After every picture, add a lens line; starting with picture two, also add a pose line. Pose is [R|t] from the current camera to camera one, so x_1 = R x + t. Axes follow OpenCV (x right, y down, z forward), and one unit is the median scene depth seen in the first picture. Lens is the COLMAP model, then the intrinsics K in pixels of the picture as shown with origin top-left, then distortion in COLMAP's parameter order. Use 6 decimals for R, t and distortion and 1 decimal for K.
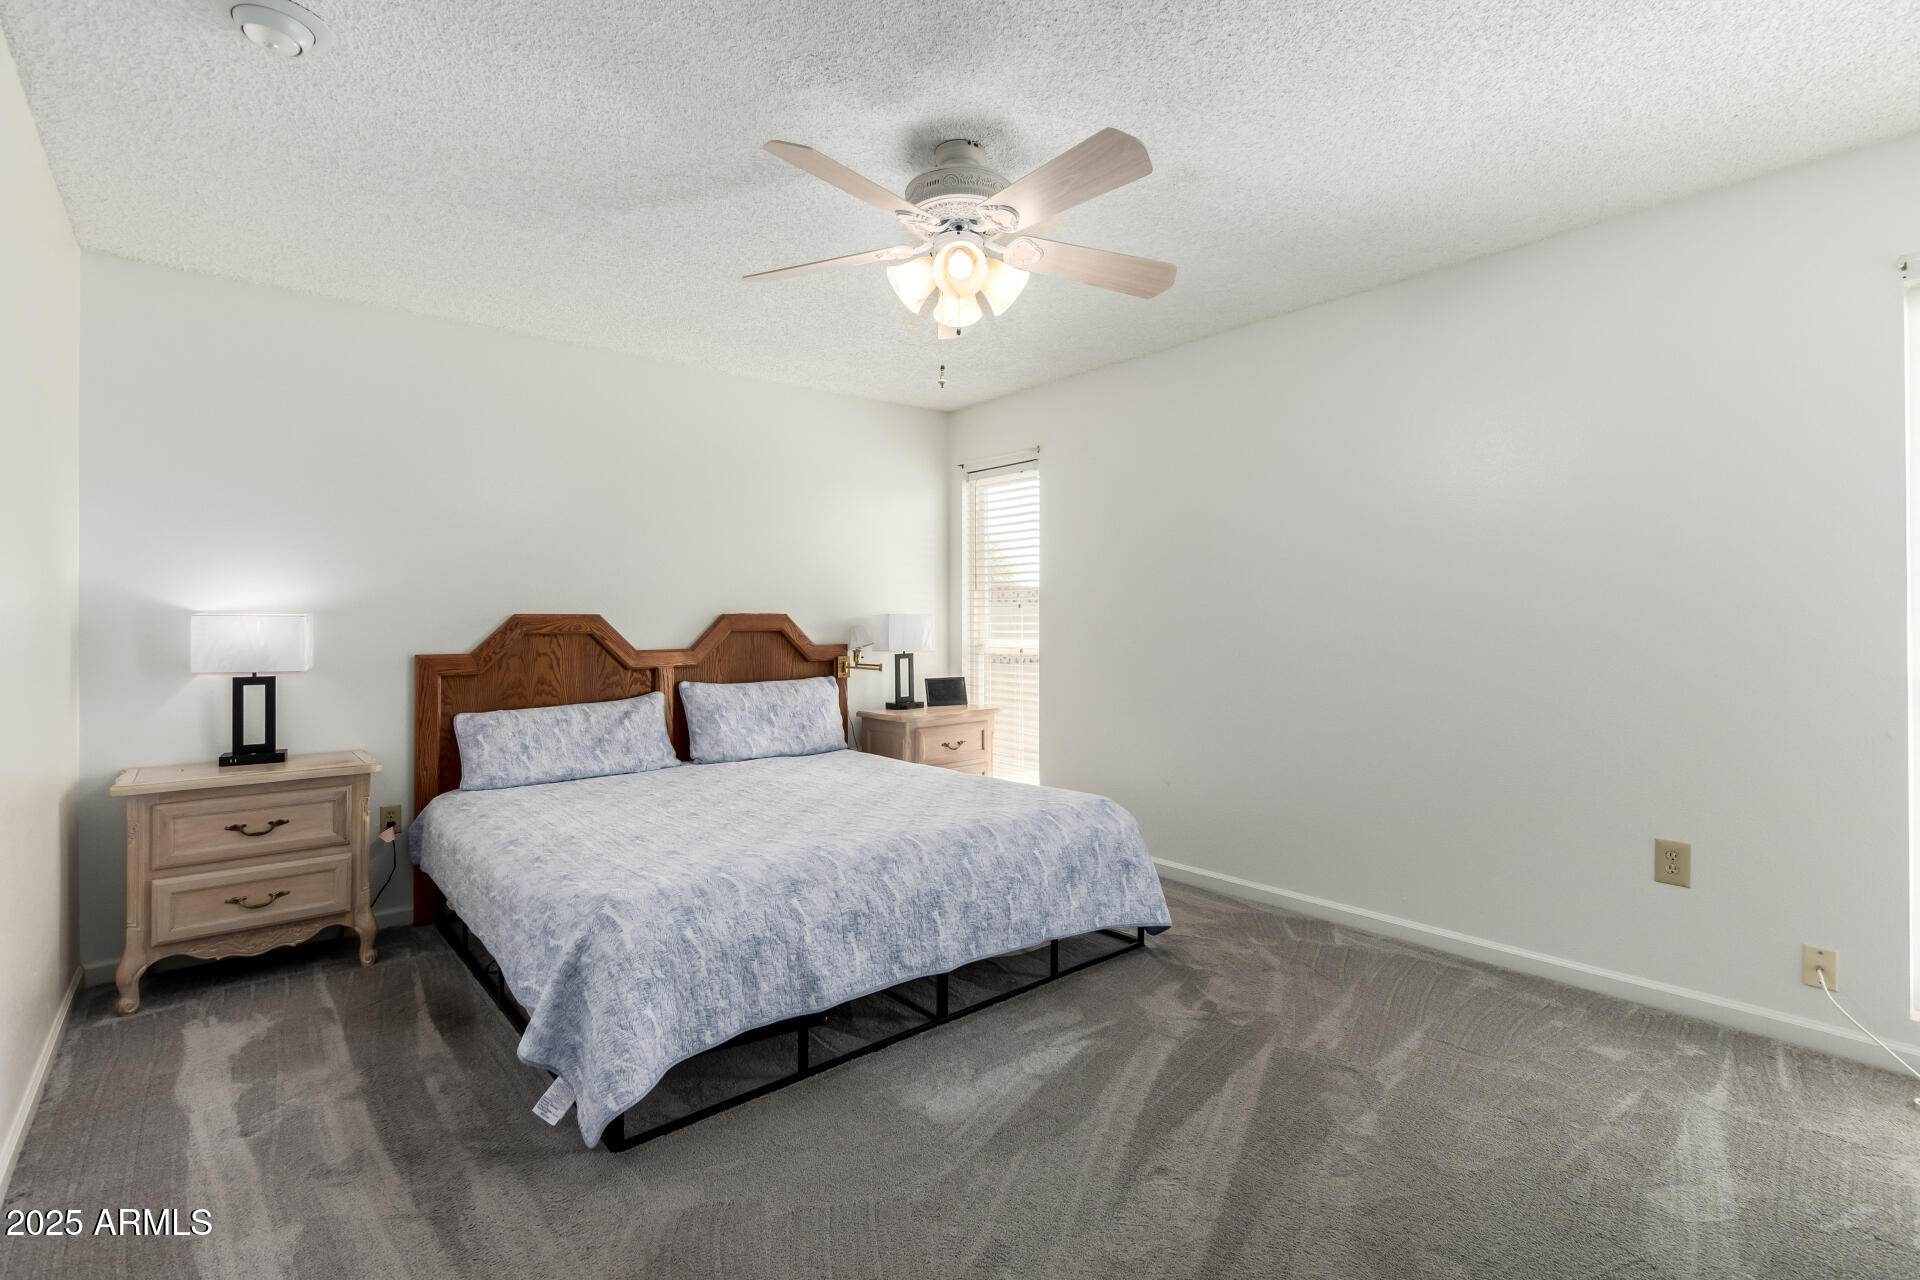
lens RADIAL K [[878.5, 0, 965.6], [0, 878.5, 626.1], [0, 0, 1]] dist [-0.000697, -0.000066]
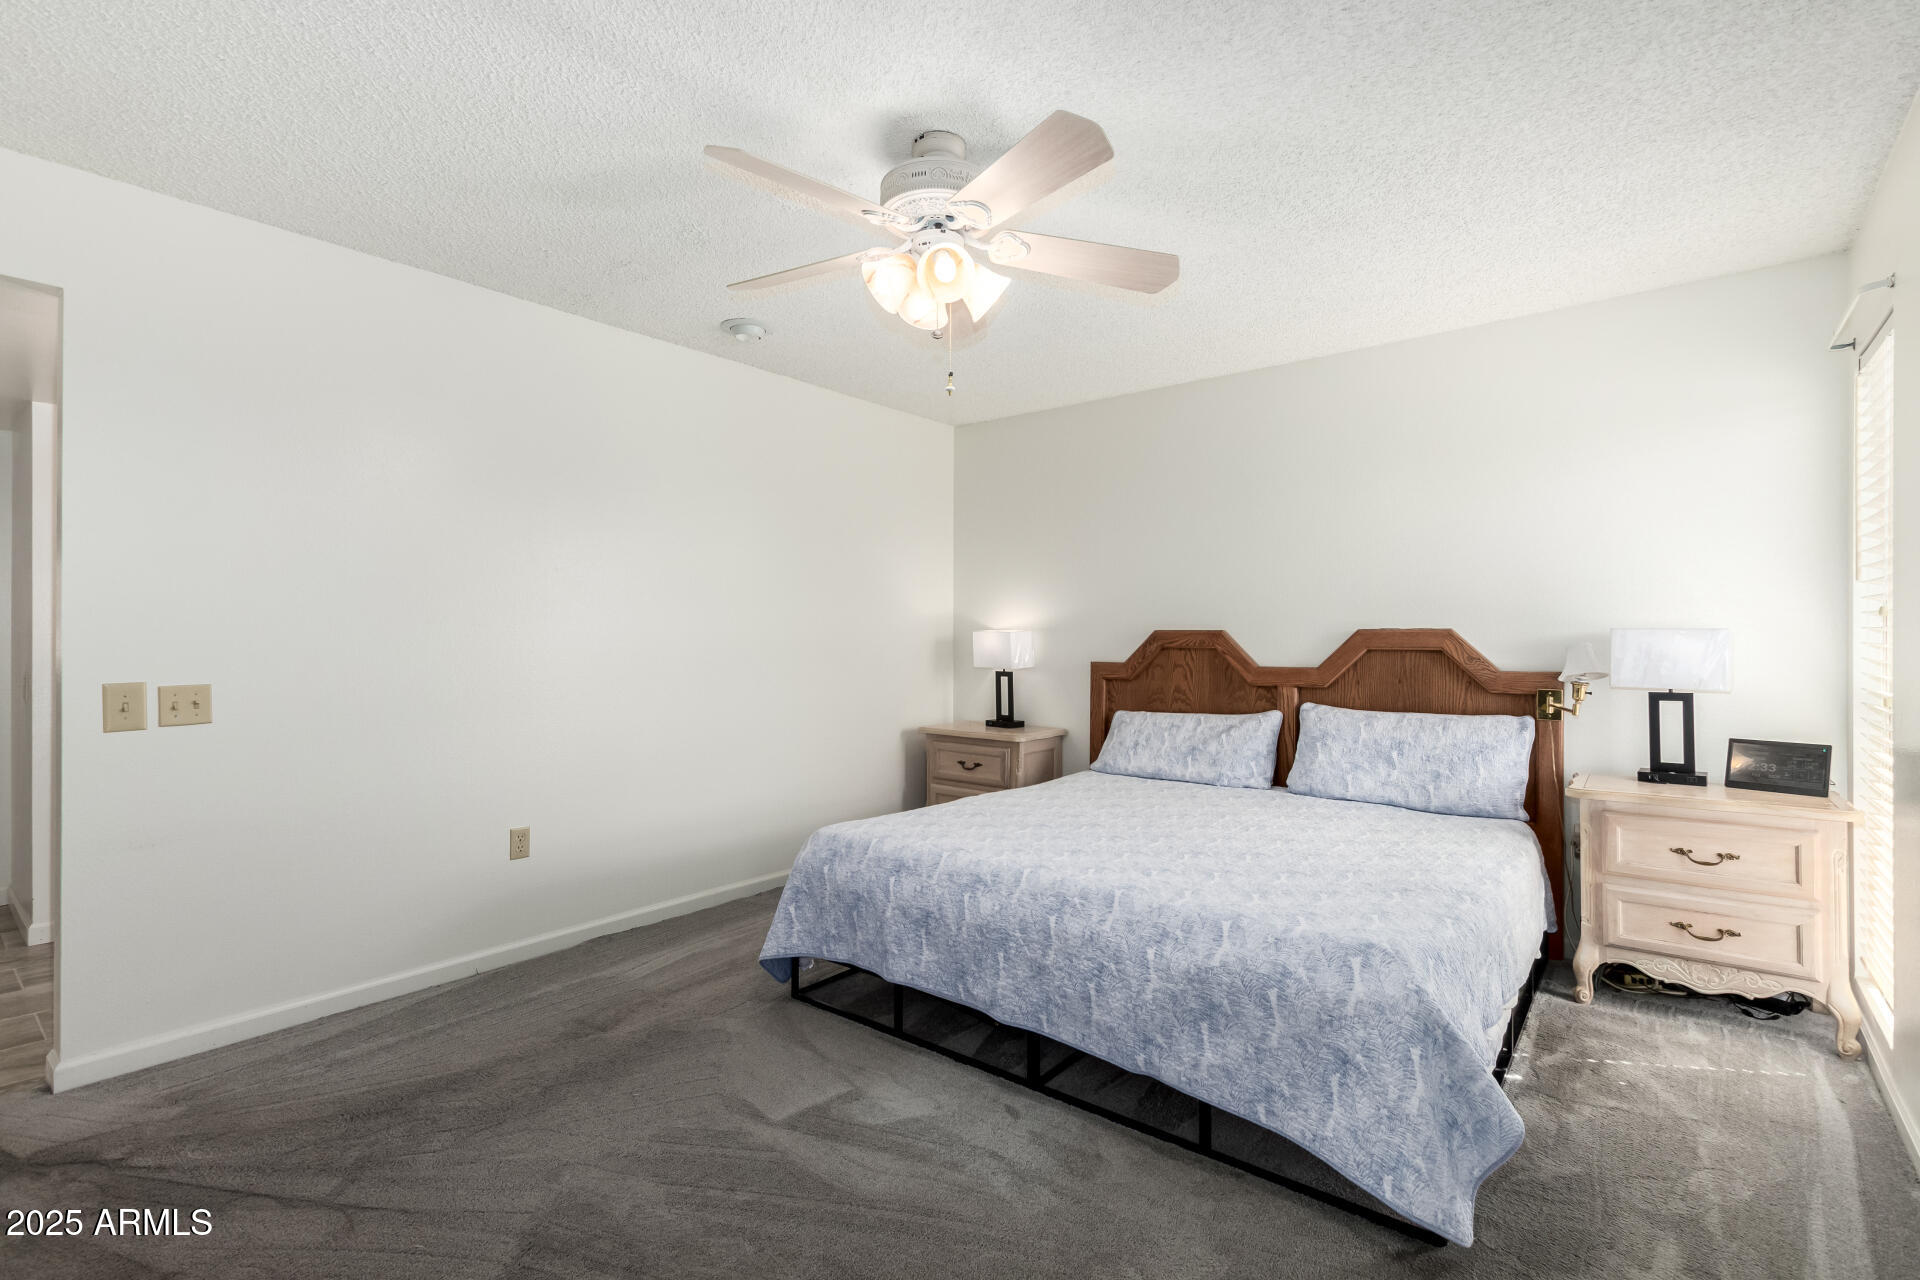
lens RADIAL K [[878.5, 0, 967.9], [0, 878.5, 633.4], [0, 0, 1]] dist [-0.000697, -0.000066]
pose [[0.195824, 0.000869, -0.980639, 0.577454], [-0.010792, 0.999941, -0.001269, -0.005170], [0.980580, 0.010831, 0.195822, 0.524686]]
